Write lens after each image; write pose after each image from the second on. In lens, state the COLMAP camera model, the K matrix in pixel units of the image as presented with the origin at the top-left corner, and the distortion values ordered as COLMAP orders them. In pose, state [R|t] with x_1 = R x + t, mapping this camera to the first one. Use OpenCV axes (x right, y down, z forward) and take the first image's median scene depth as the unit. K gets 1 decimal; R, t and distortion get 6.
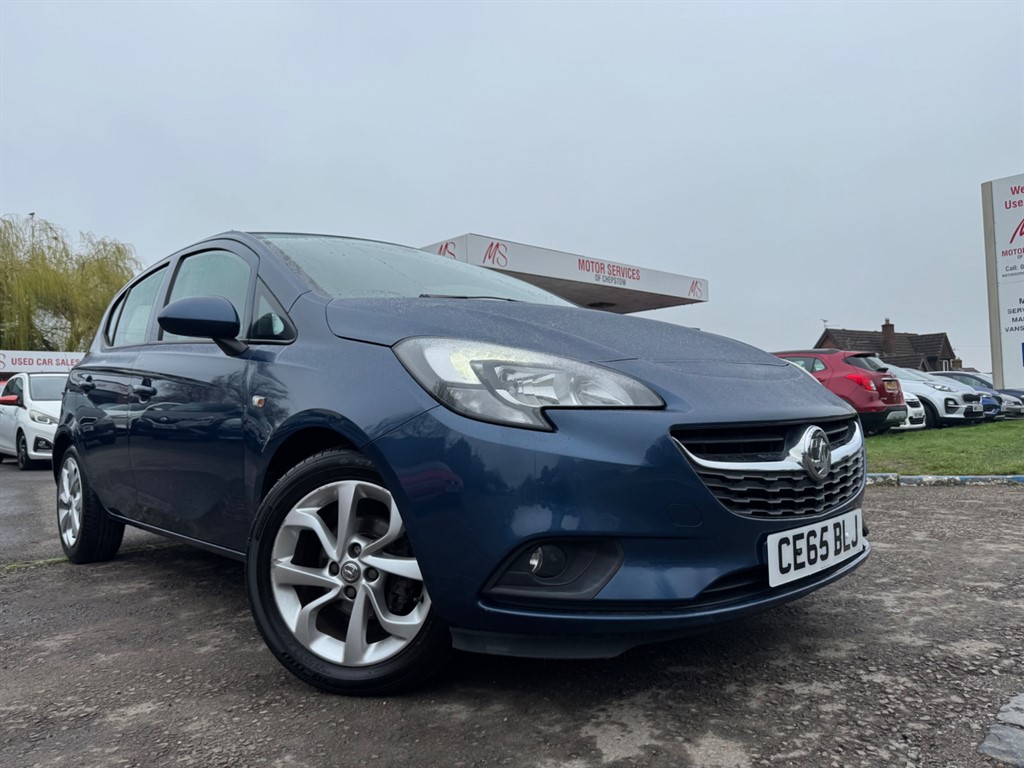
lens RADIAL K [[722.4, 0, 503.5], [0, 722.4, 385.1], [0, 0, 1]] dist [0.045260, -0.060210]
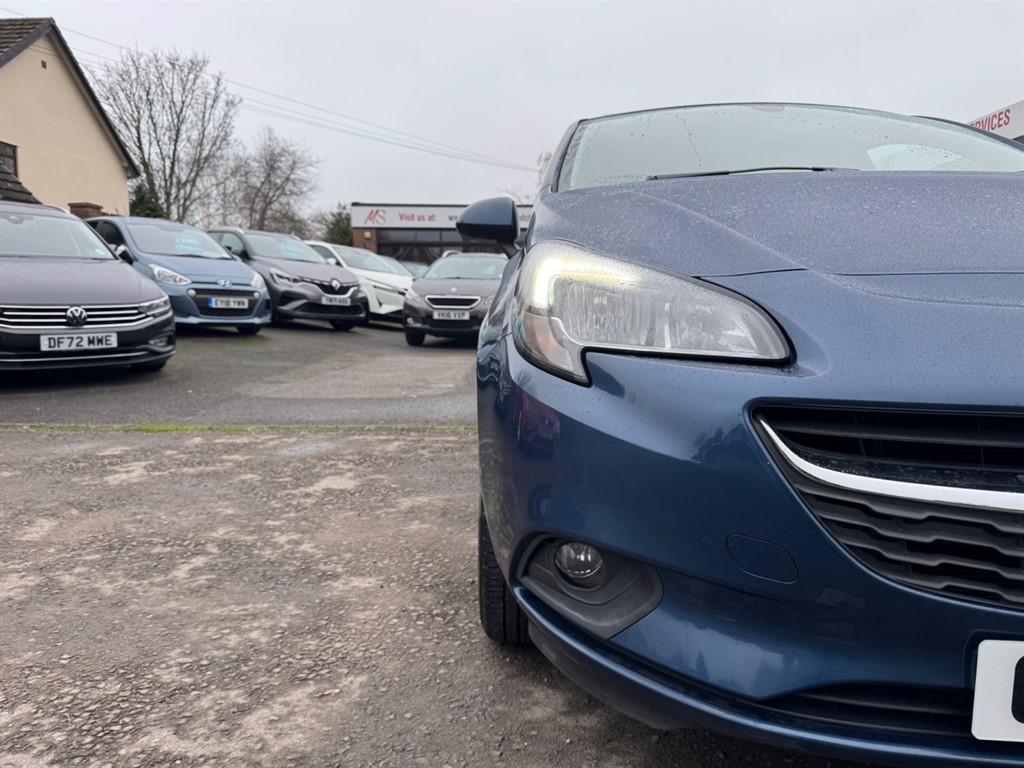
lens RADIAL K [[718.9, 0, 557.4], [0, 718.9, 381.6], [0, 0, 1]] dist [-0.004837, -0.009355]
pose [[0.714633, 0.109479, -0.690879, 0.480246], [0.003570, 0.987093, 0.160110, -0.043884], [0.699491, -0.116887, 0.705018, 0.486242]]
